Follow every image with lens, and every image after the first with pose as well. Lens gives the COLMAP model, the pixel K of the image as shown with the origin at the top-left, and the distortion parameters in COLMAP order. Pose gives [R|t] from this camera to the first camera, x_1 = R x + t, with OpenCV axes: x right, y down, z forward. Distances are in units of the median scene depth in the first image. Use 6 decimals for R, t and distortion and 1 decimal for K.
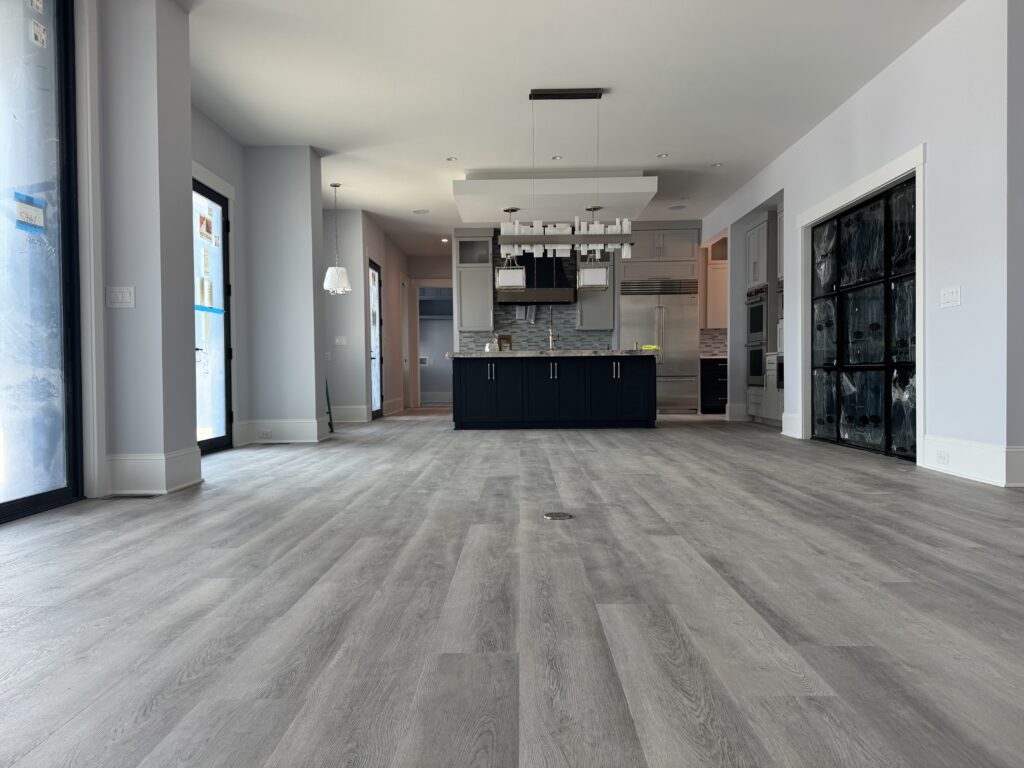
lens RADIAL K [[720.4, 0, 511.0], [0, 720.4, 383.5], [0, 0, 1]] dist [0.056041, -0.015200]
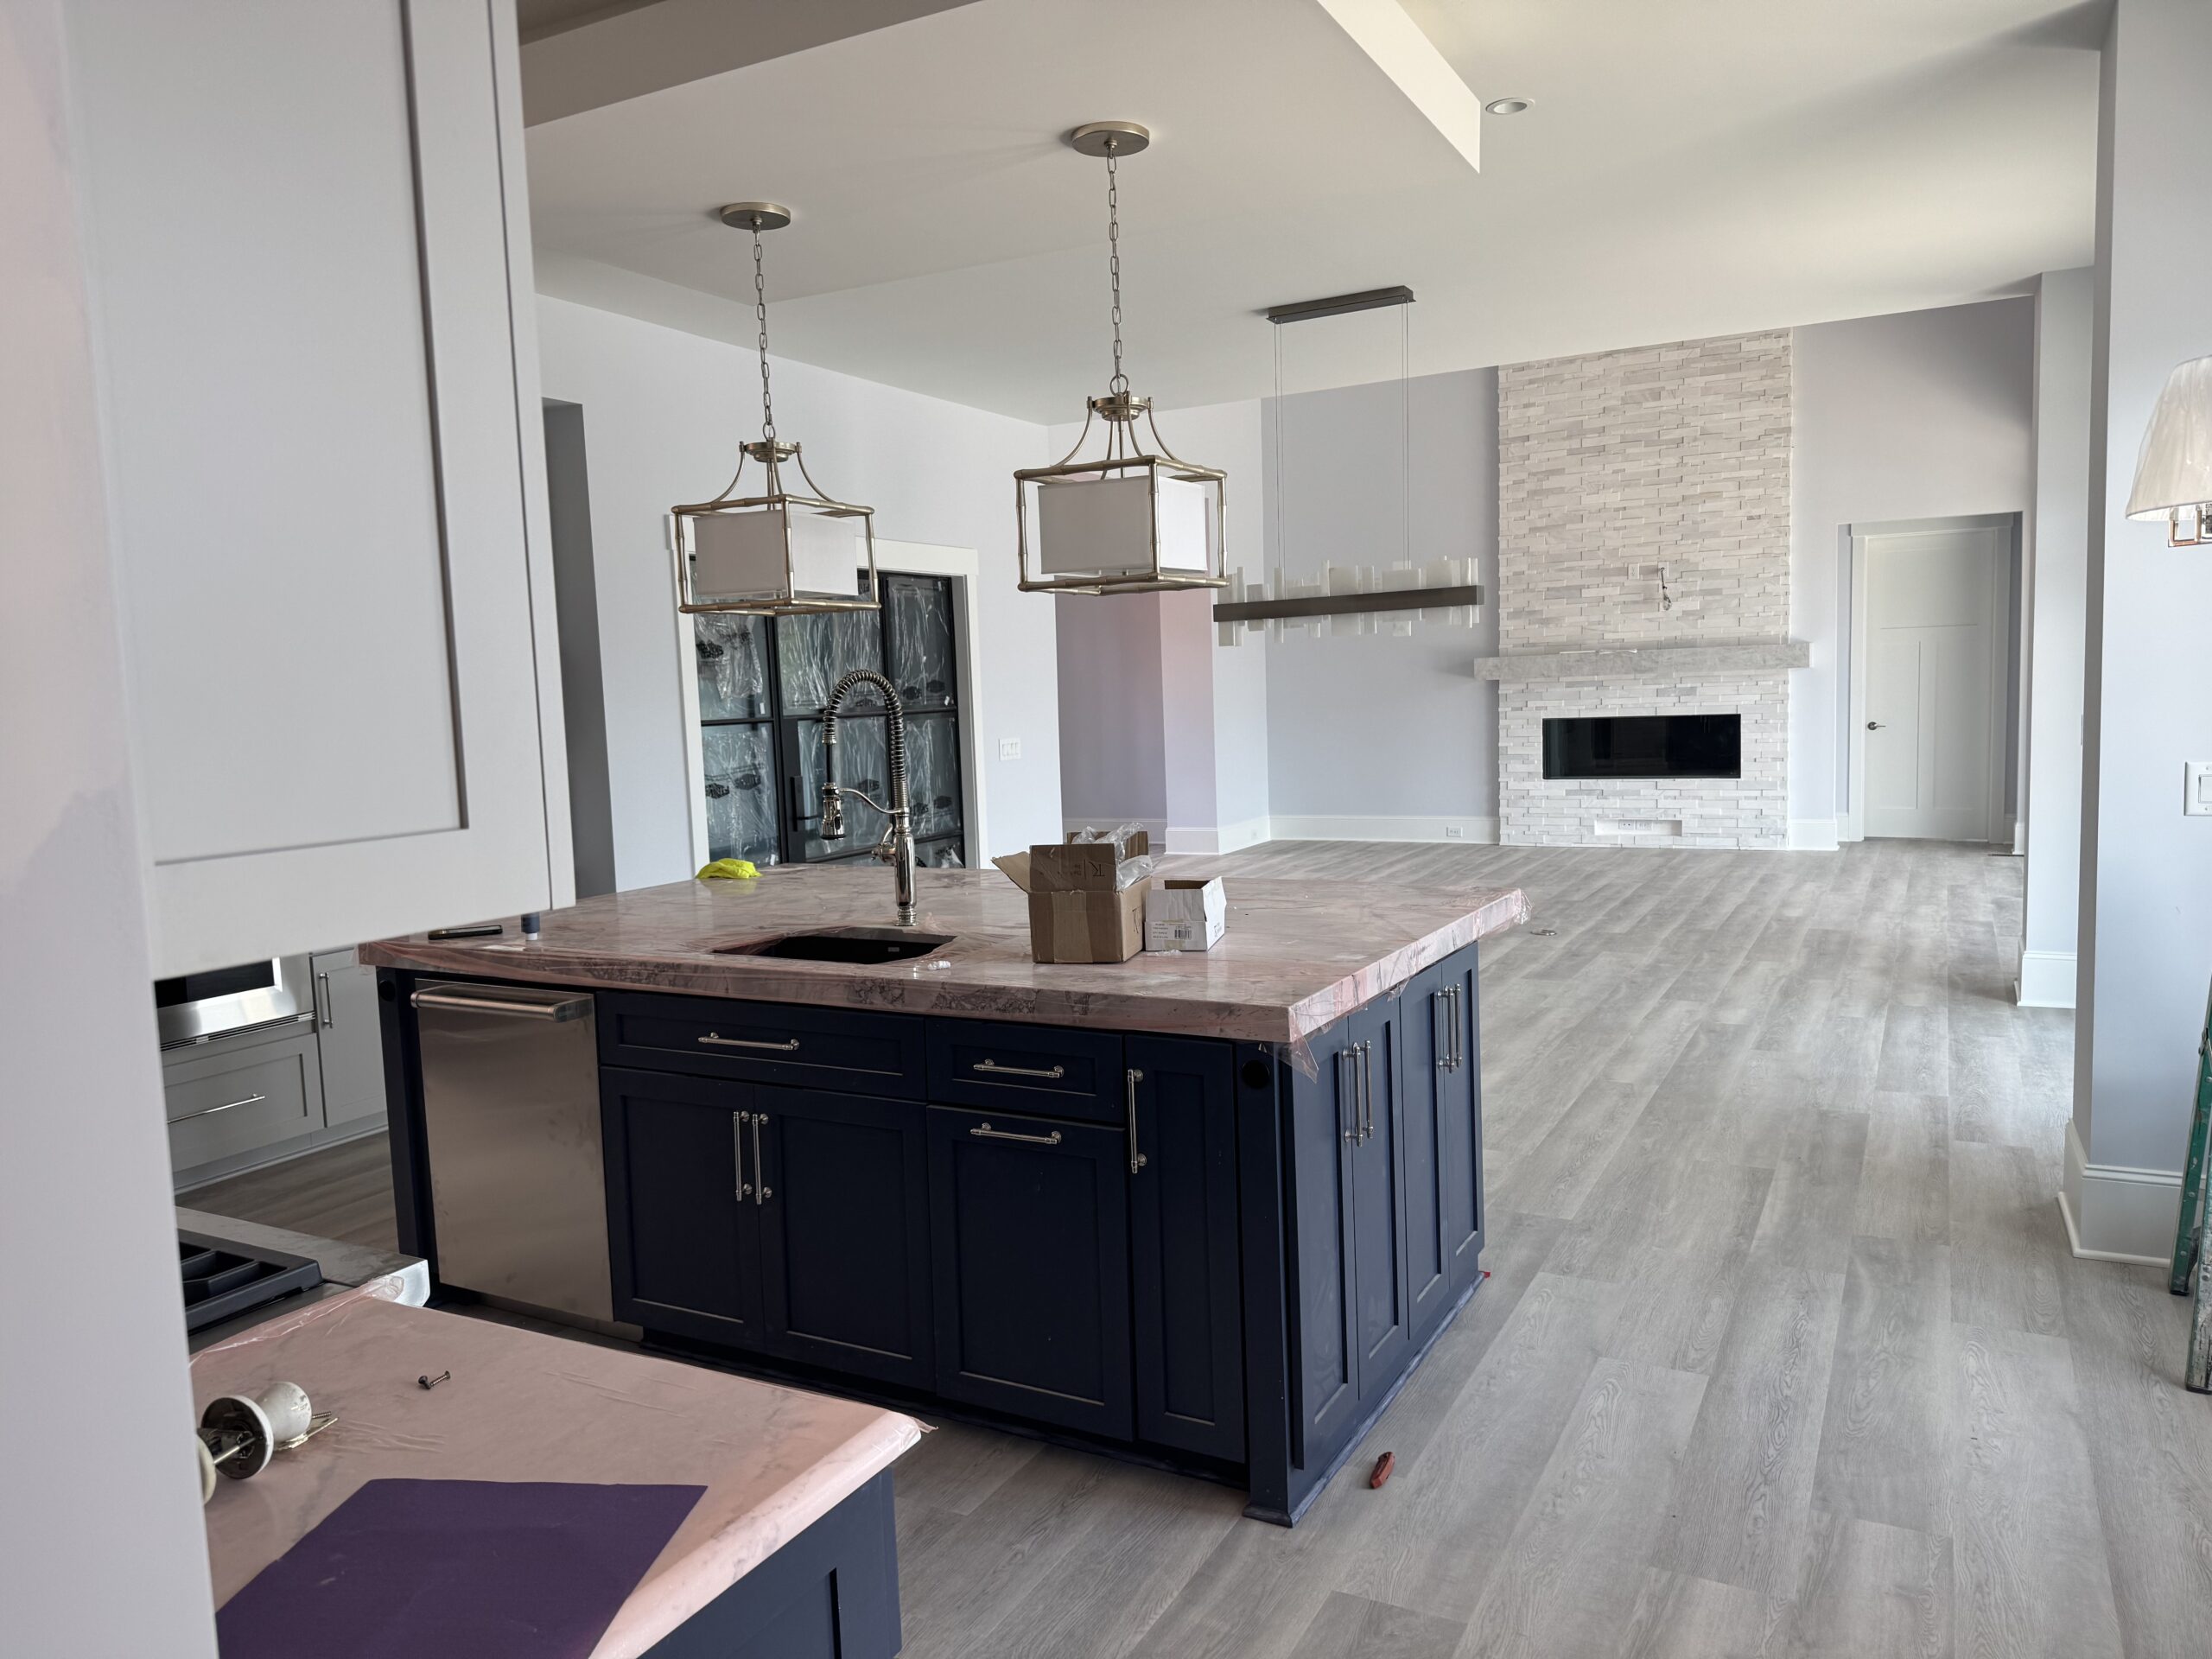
lens RADIAL K [[1556.2, 0, 1120.0], [0, 1556.2, 828.6], [0, 0, 1]] dist [0.056041, -0.015200]
pose [[-0.891729, 0.002863, 0.452561, -0.196173], [0.055319, 0.993171, 0.102717, -0.117185], [-0.449176, 0.116631, -0.885798, 1.474027]]
